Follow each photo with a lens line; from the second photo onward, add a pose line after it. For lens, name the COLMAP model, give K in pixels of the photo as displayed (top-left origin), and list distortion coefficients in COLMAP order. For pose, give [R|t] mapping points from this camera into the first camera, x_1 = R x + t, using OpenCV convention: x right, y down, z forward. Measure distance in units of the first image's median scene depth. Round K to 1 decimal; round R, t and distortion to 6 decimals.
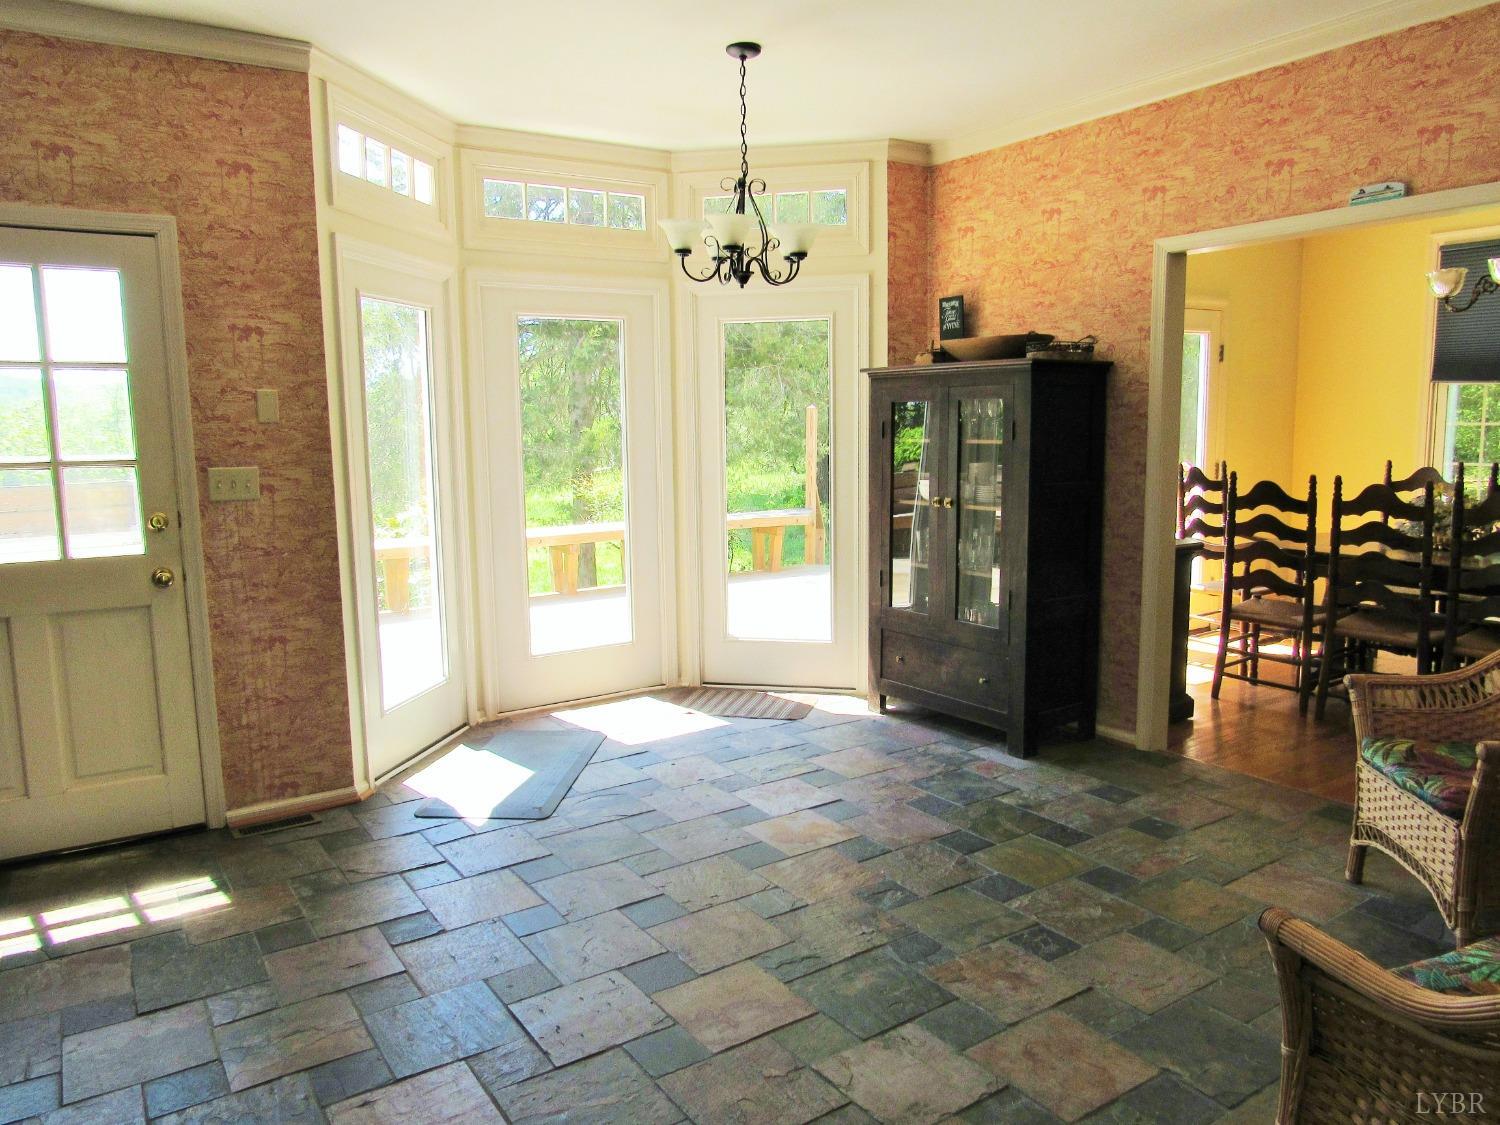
lens RADIAL K [[1072.6, 0, 748.4], [0, 1072.6, 559.8], [0, 0, 1]] dist [-0.029284, 0.009781]
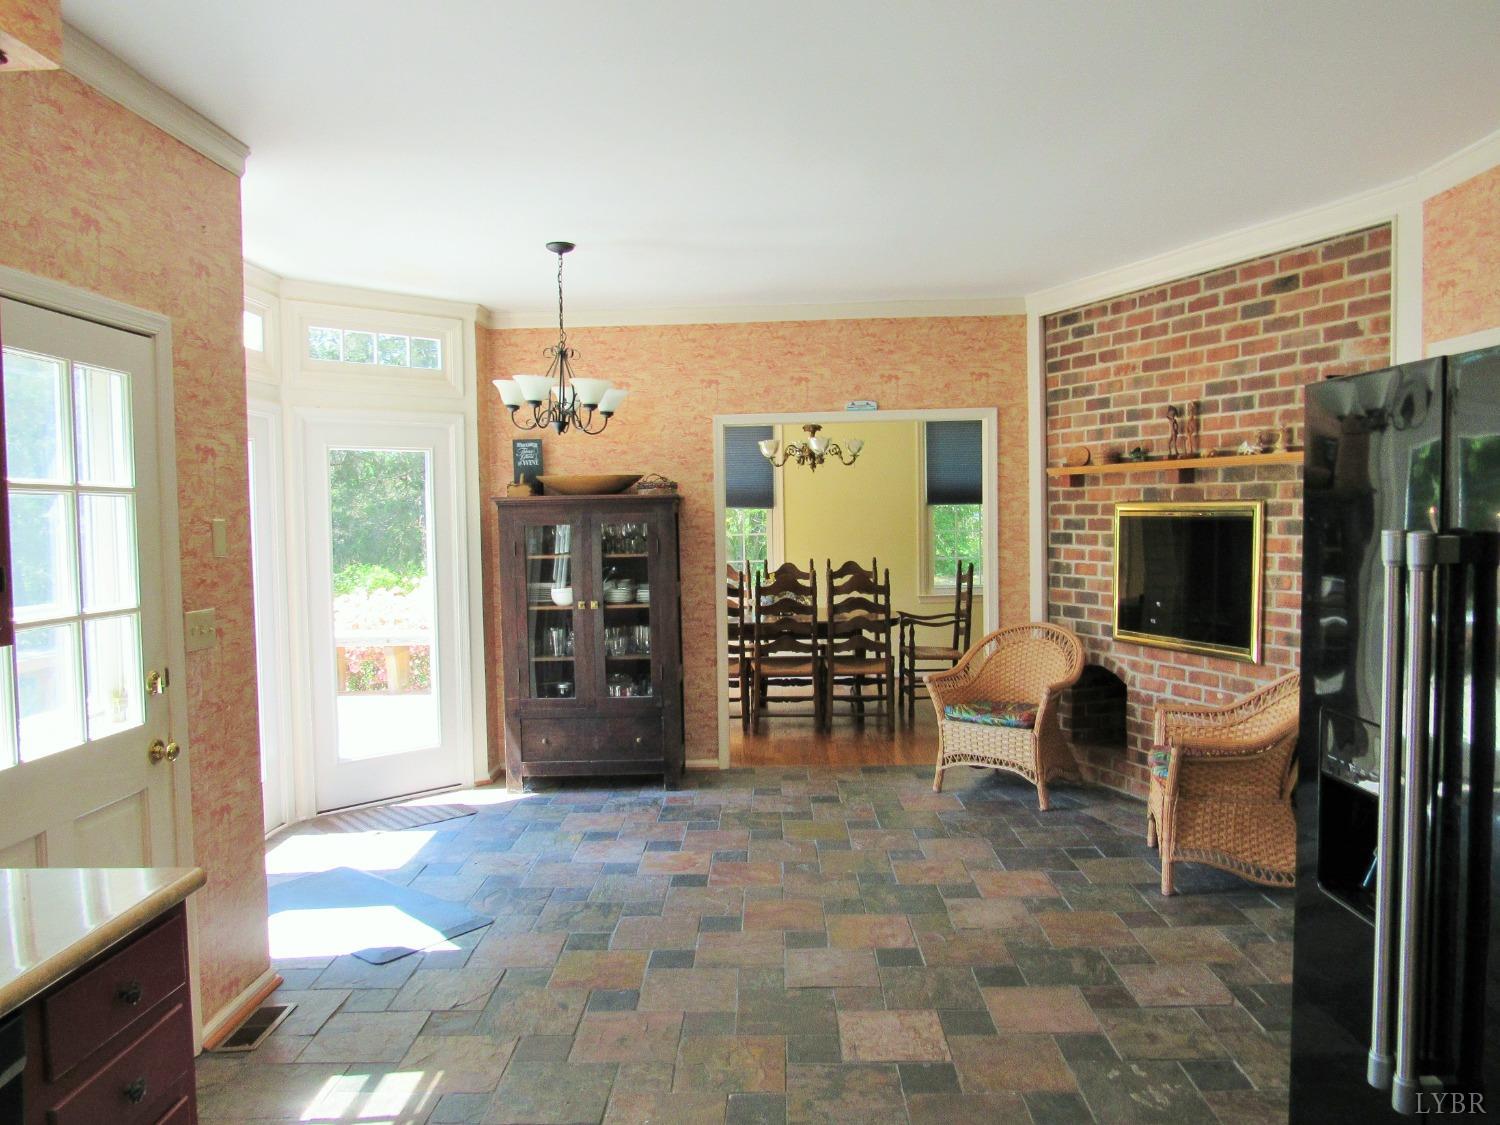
lens RADIAL K [[1072.6, 0, 755.8], [0, 1072.6, 562.7], [0, 0, 1]] dist [-0.029284, 0.009781]
pose [[0.571902, -0.036267, 0.819520, -0.882655], [0.119679, 0.992022, -0.039616, -0.036072], [-0.811545, 0.120736, 0.571680, 0.145477]]
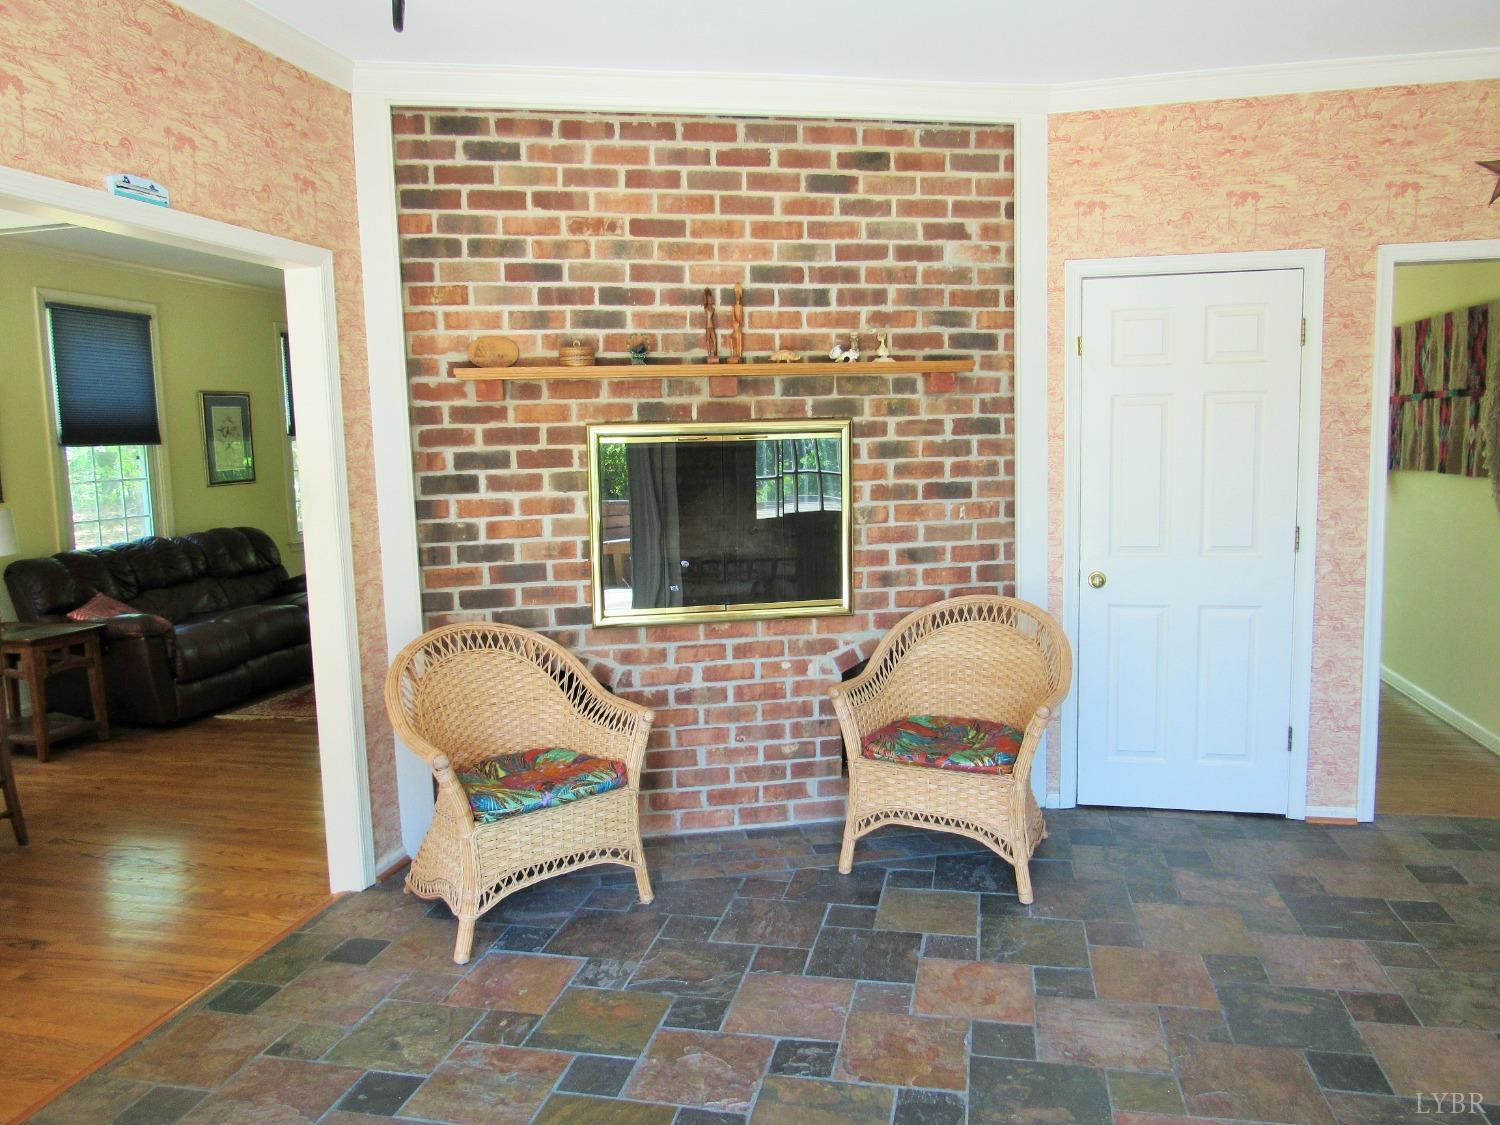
lens RADIAL K [[1072.6, 0, 751.7], [0, 1072.6, 562.2], [0, 0, 1]] dist [-0.029284, 0.009781]
pose [[-0.687130, -0.050373, 0.724786, -0.234679], [0.133077, 0.971990, 0.193717, -0.162685], [-0.714243, 0.229560, -0.661180, 1.134178]]
